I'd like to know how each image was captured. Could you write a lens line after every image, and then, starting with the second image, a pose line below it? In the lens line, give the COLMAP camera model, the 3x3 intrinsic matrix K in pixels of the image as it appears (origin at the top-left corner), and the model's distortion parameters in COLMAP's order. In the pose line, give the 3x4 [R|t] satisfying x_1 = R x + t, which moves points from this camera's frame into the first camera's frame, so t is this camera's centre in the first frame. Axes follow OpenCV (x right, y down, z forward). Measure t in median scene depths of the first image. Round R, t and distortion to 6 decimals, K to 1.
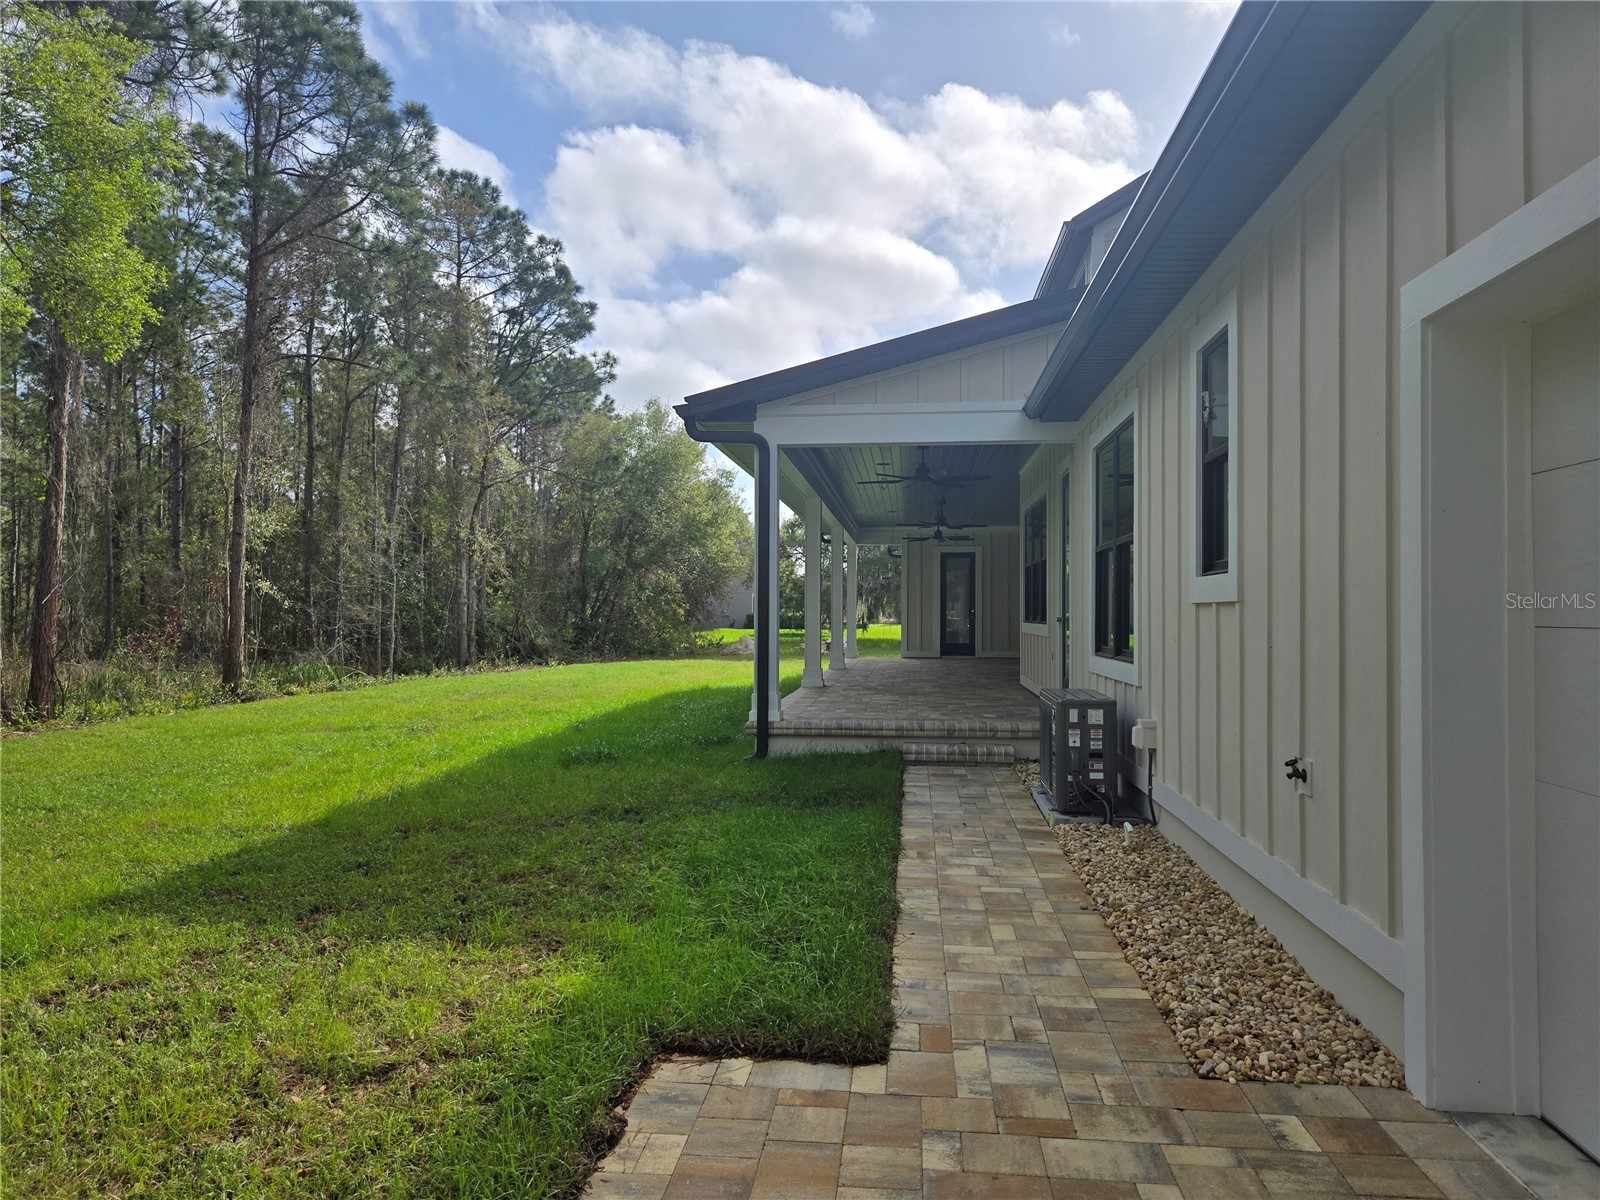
lens RADIAL K [[1072.2, 0, 799.2], [0, 1072.2, 600.9], [0, 0, 1]] dist [0.055617, -0.047303]
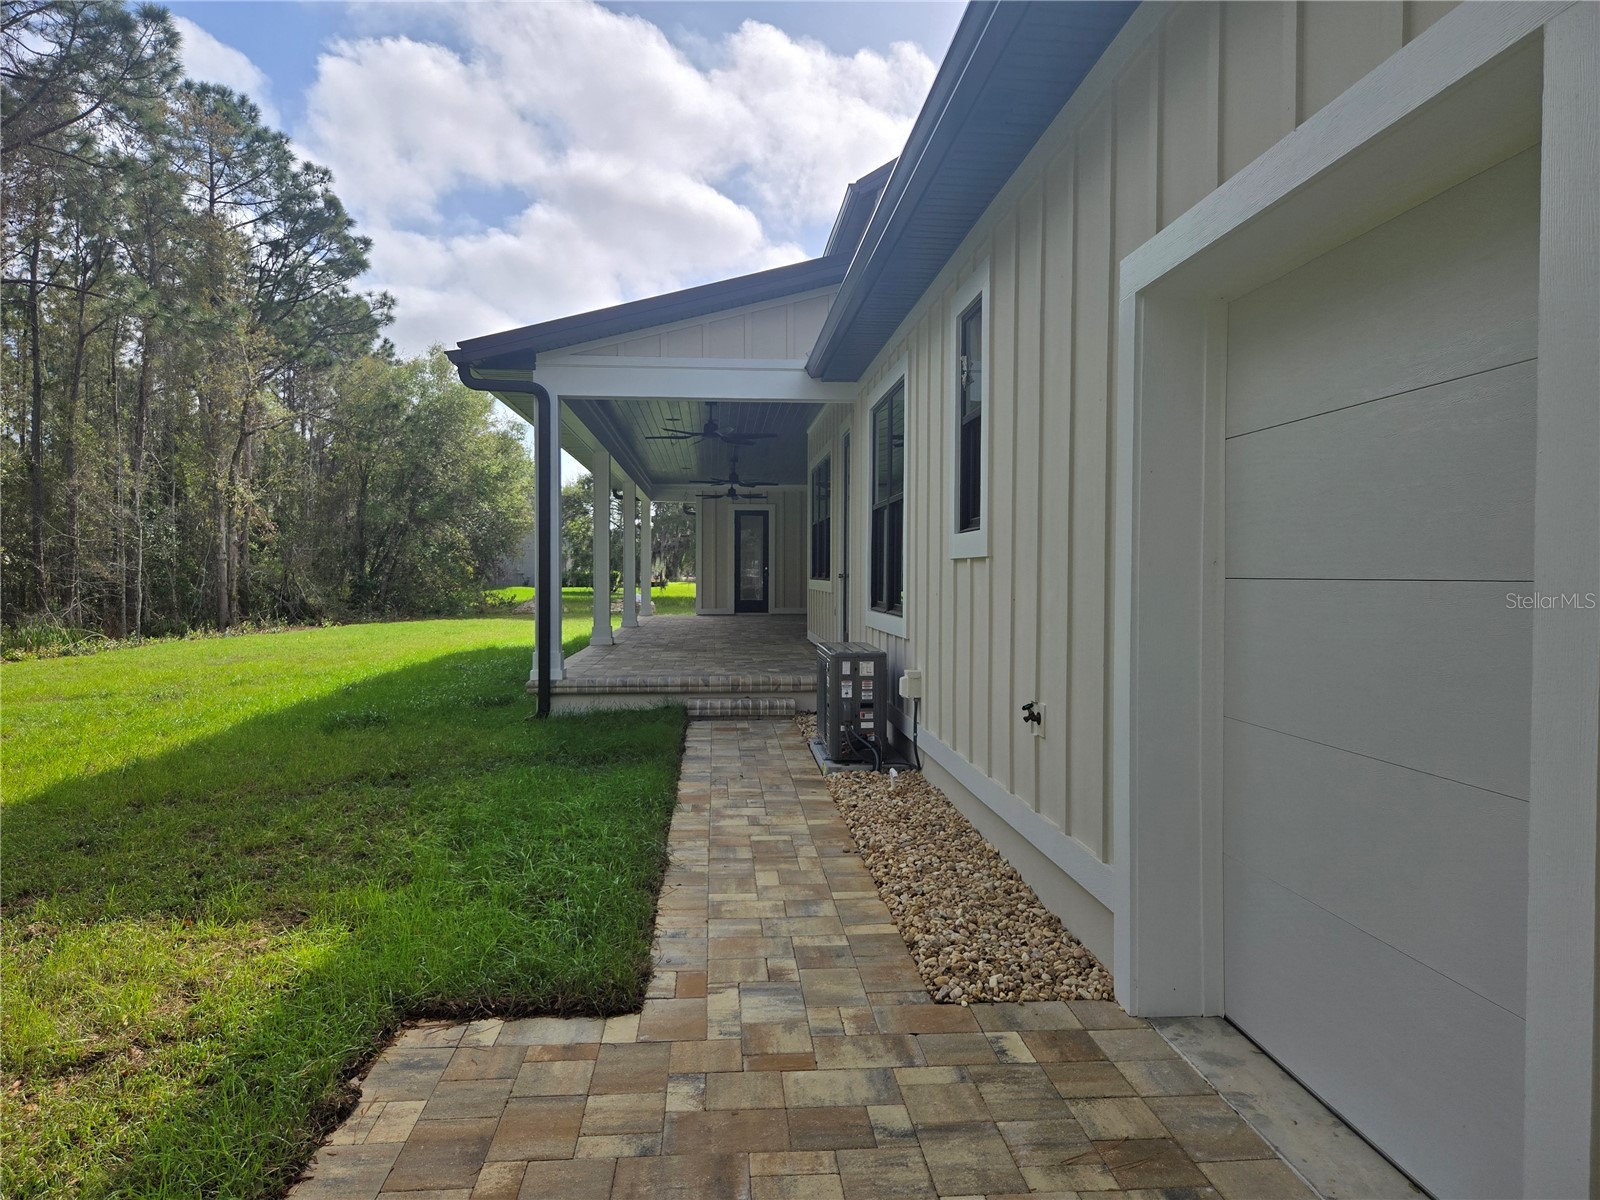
lens RADIAL K [[1072.2, 0, 790.0], [0, 1072.2, 596.2], [0, 0, 1]] dist [0.055617, -0.047303]
pose [[0.984666, -0.003822, 0.174409, 0.027870], [-0.002205, 0.999407, 0.034353, 0.003093], [-0.174437, -0.034211, 0.984074, -0.001345]]
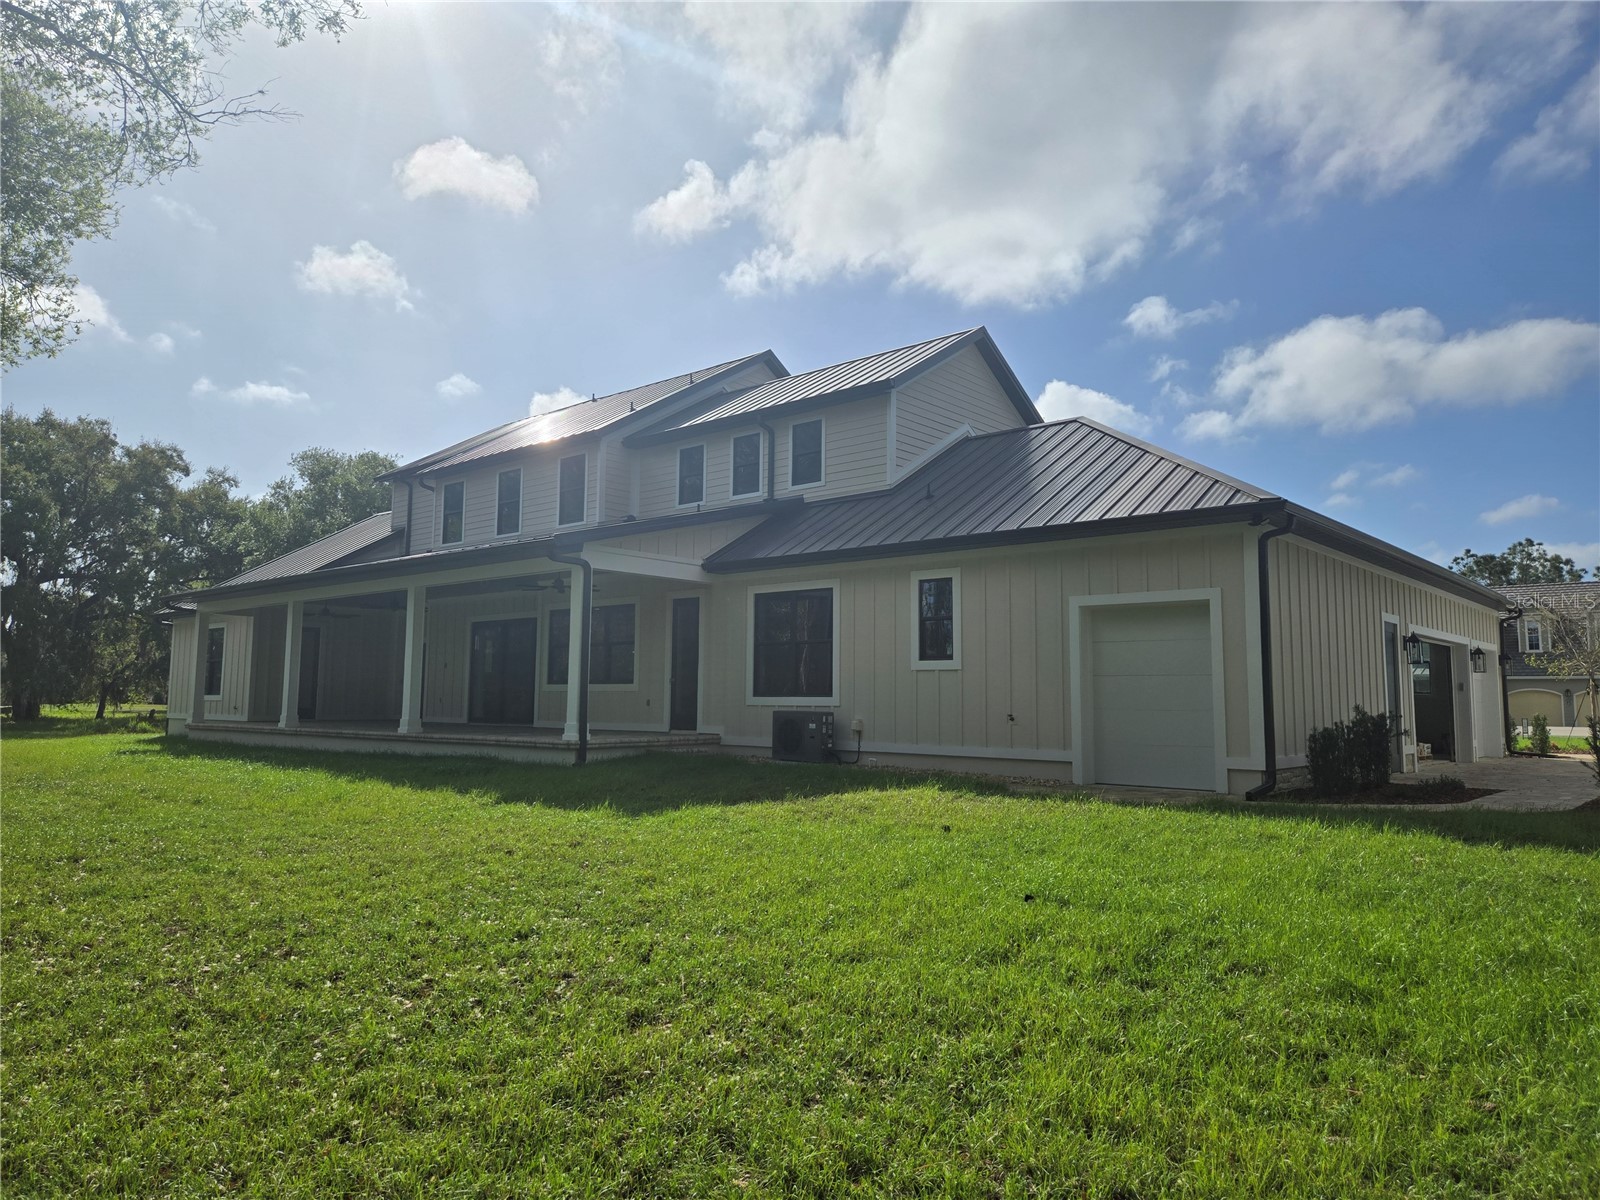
lens RADIAL K [[1072.2, 0, 801.4], [0, 1072.2, 605.2], [0, 0, 1]] dist [0.055617, -0.047303]
pose [[0.558884, 0.070858, 0.826213, -2.063090], [-0.015985, 0.997078, -0.074699, 0.045253], [-0.829092, 0.028541, 0.558383, -0.286095]]
